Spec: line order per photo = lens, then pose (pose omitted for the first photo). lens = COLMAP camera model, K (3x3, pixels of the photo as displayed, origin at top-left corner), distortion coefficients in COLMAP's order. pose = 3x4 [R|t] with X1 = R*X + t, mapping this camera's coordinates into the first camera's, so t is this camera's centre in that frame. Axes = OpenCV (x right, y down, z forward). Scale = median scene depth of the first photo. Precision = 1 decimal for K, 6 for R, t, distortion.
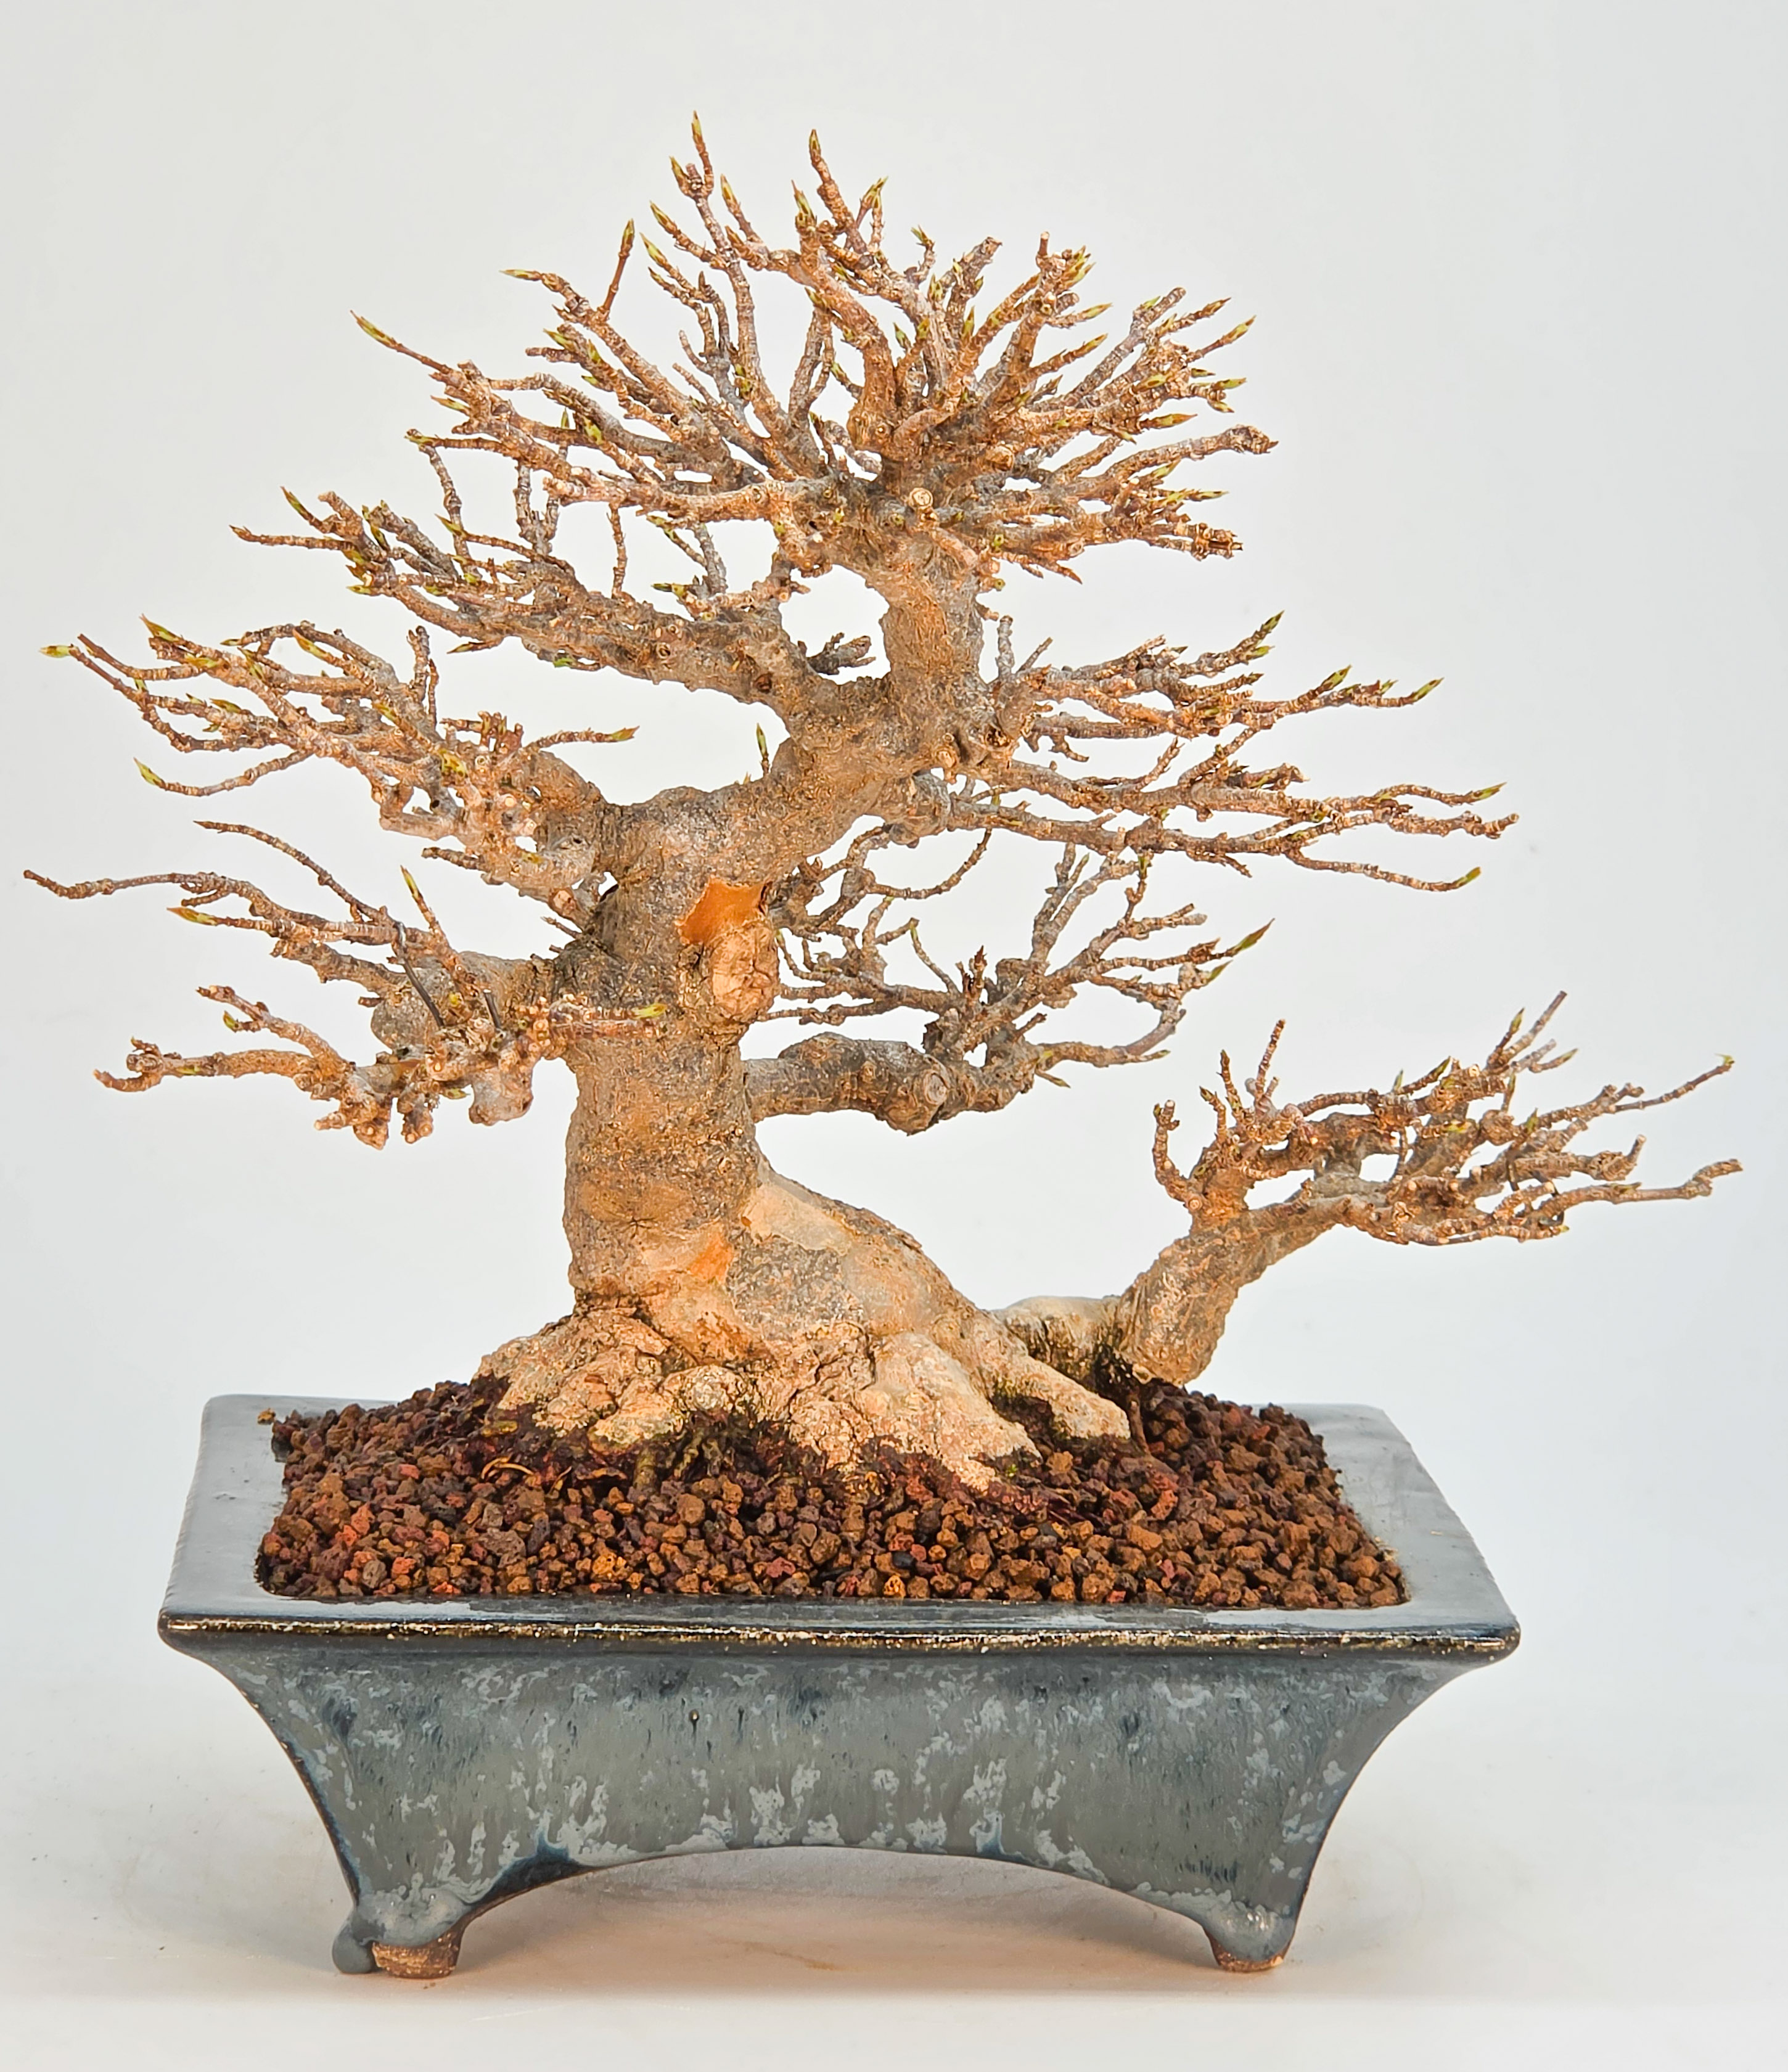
lens RADIAL K [[6403.8, 0, 893.0], [0, 6403.8, 938.7], [0, 0, 1]] dist [-1.327468, 27.285788]
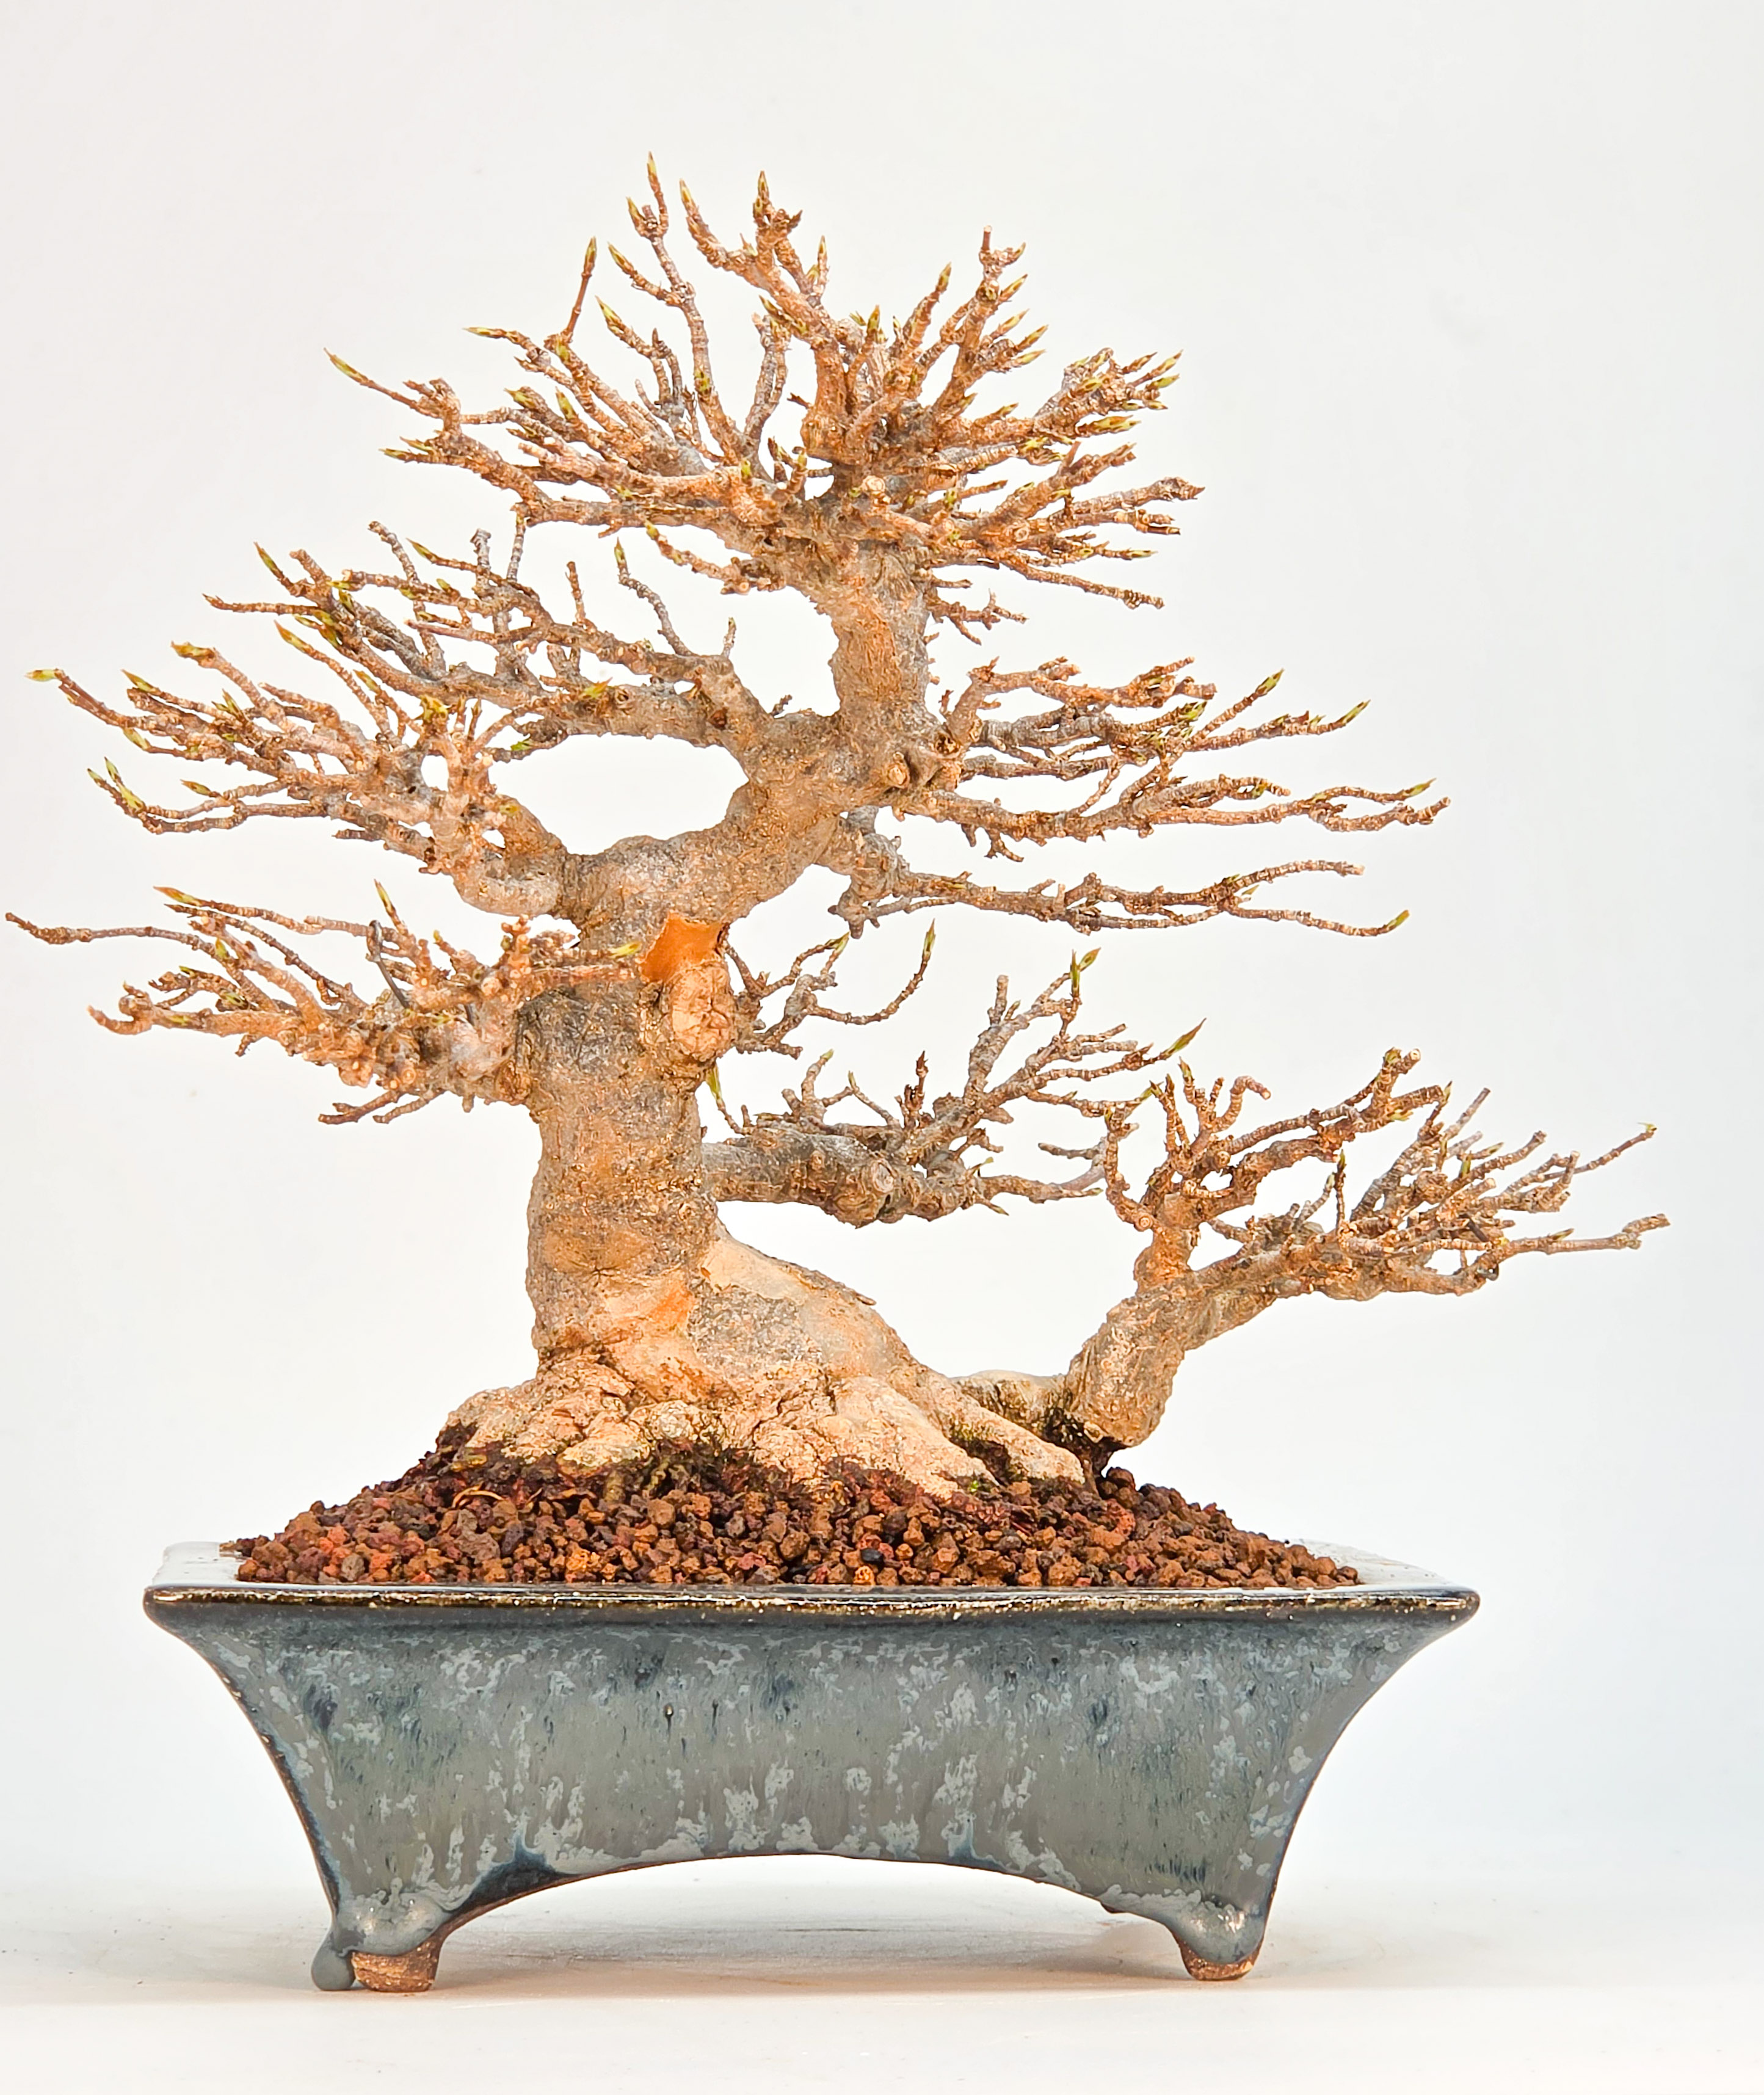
lens RADIAL K [[6338.8, 0, 882.0], [0, 6338.8, 1047.5], [0, 0, 1]] dist [-1.384021, 29.989185]
pose [[0.999416, -0.016823, 0.029756, -0.025092], [0.021320, 0.987217, -0.157947, 0.175202], [-0.026719, 0.158489, 0.986999, -0.008904]]
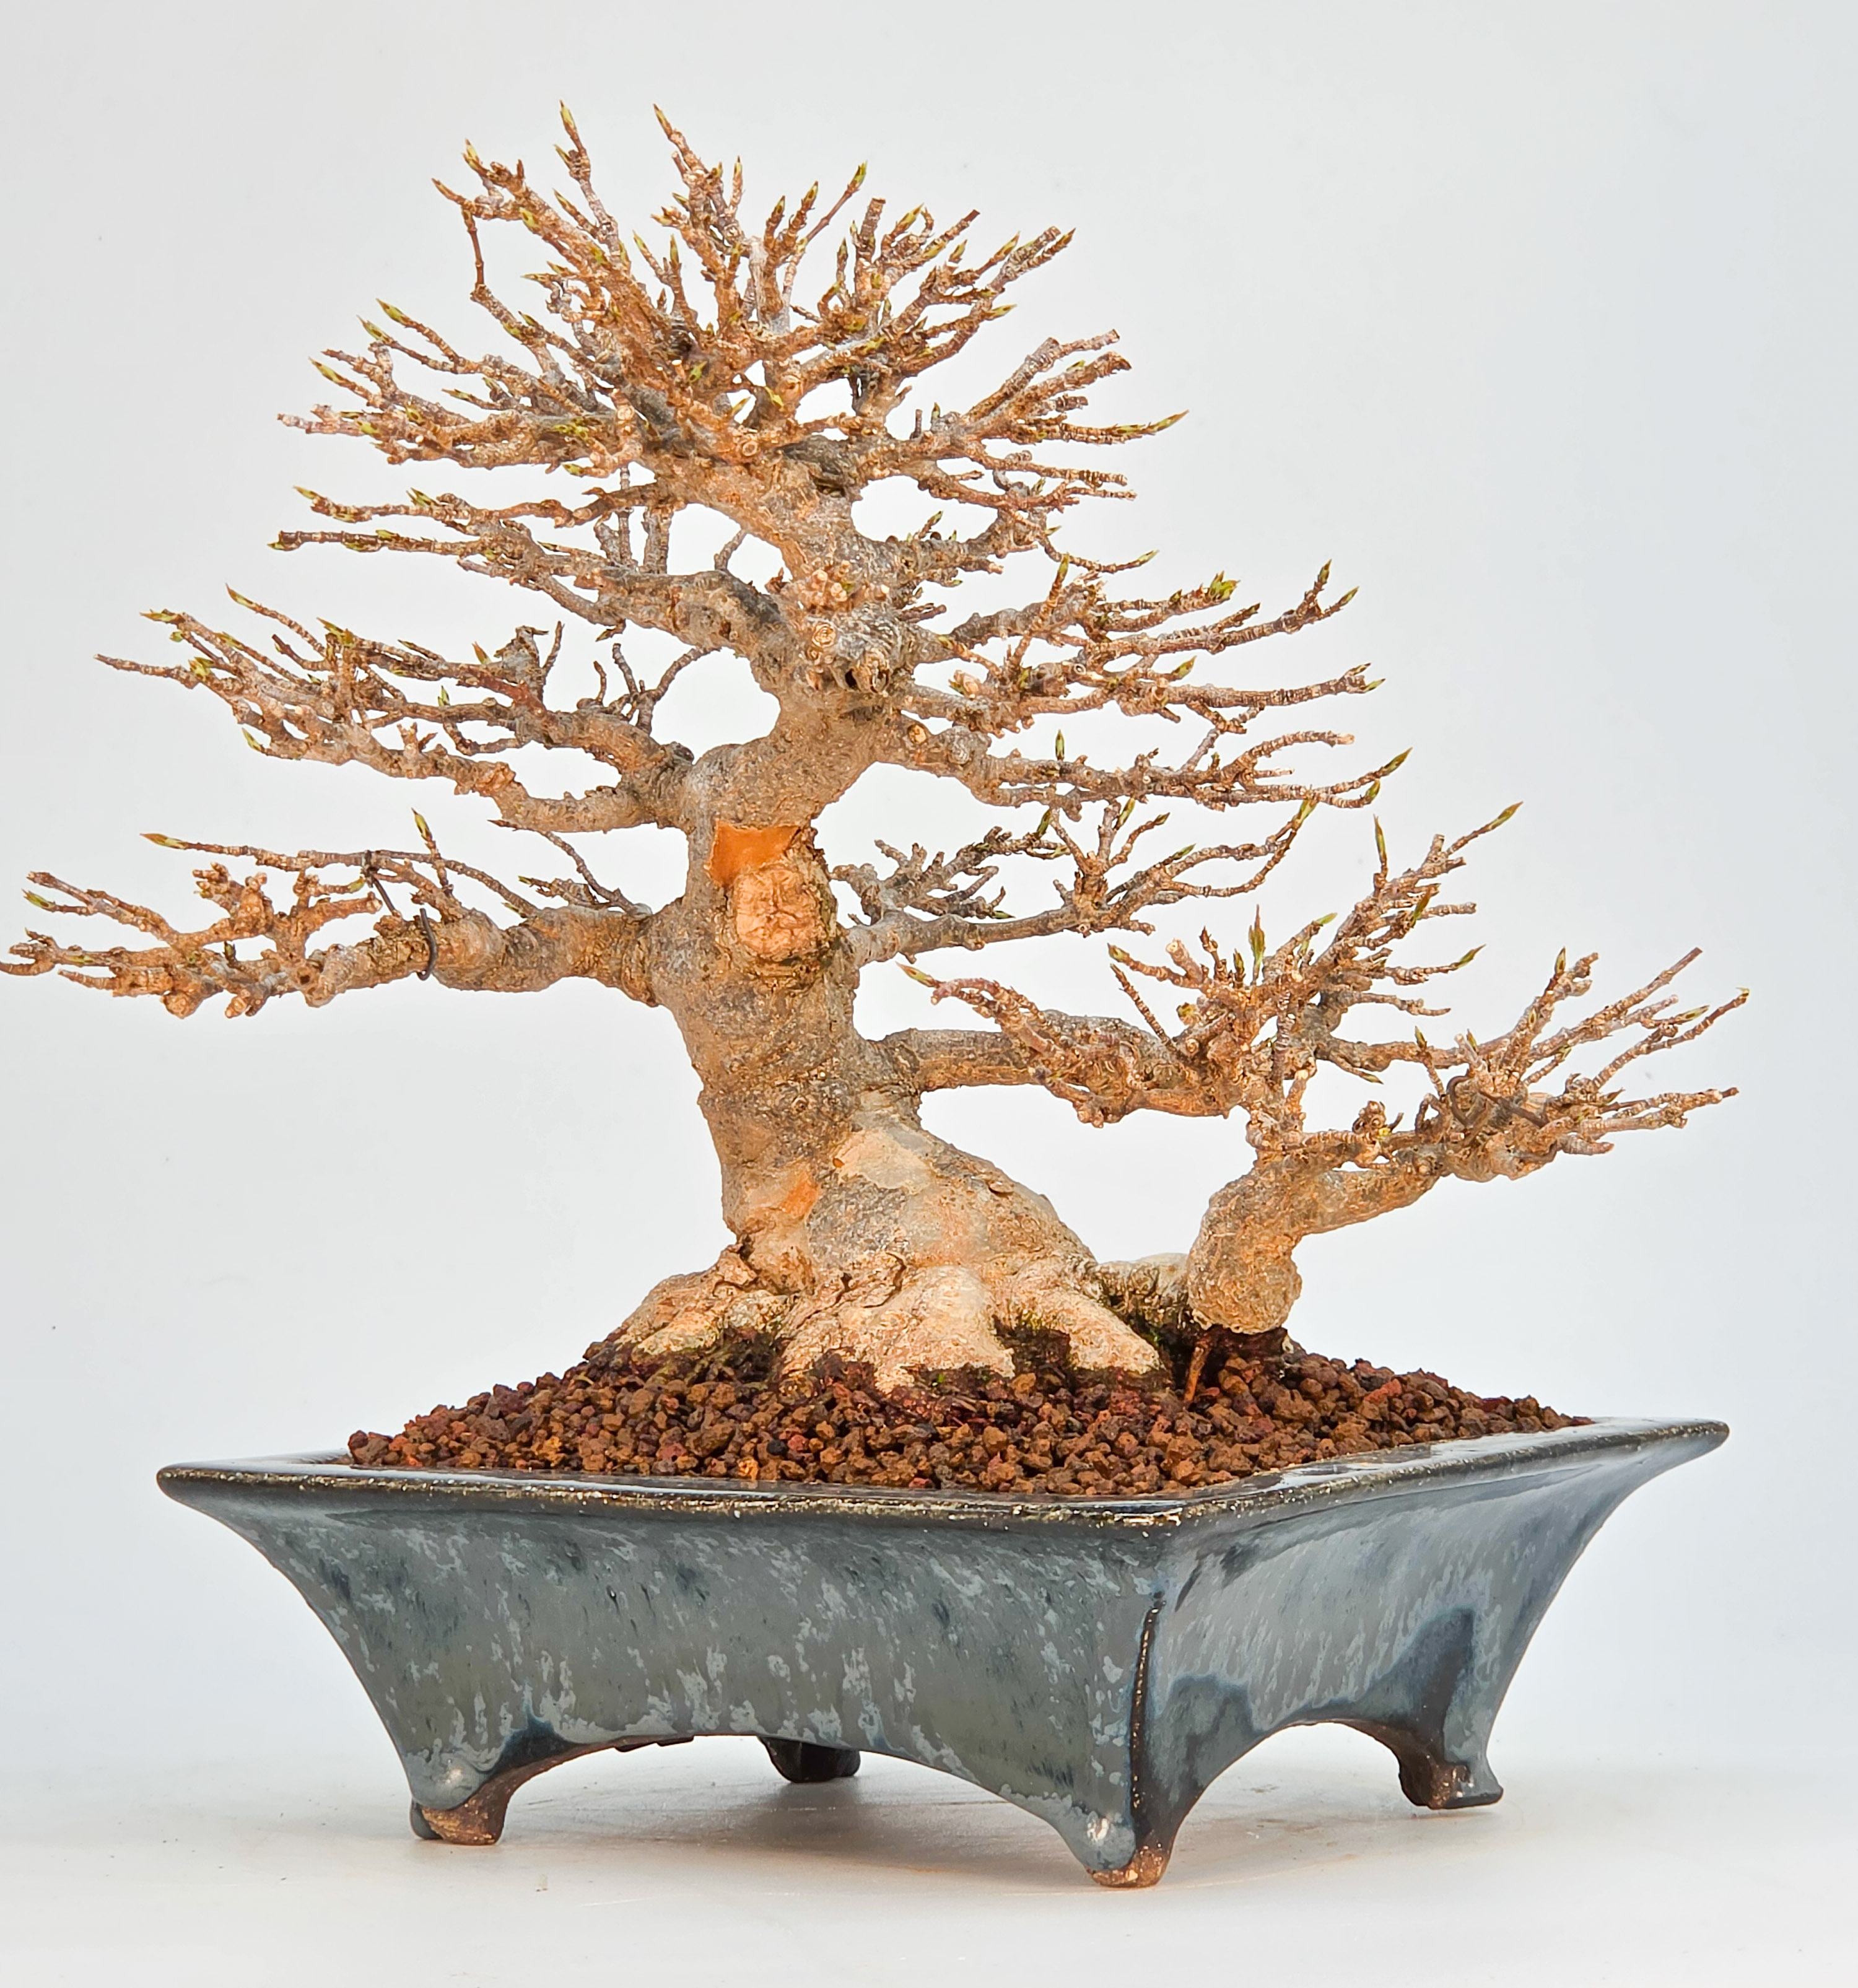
lens RADIAL K [[6388.1, 0, 924.8], [0, 6388.1, 905.1], [0, 0, 1]] dist [-1.455349, 32.876629]
pose [[0.777773, -0.048207, -0.626694, 0.669688], [-0.036447, 0.991918, -0.121534, 0.133507], [0.627488, 0.117367, 0.769730, 0.202044]]
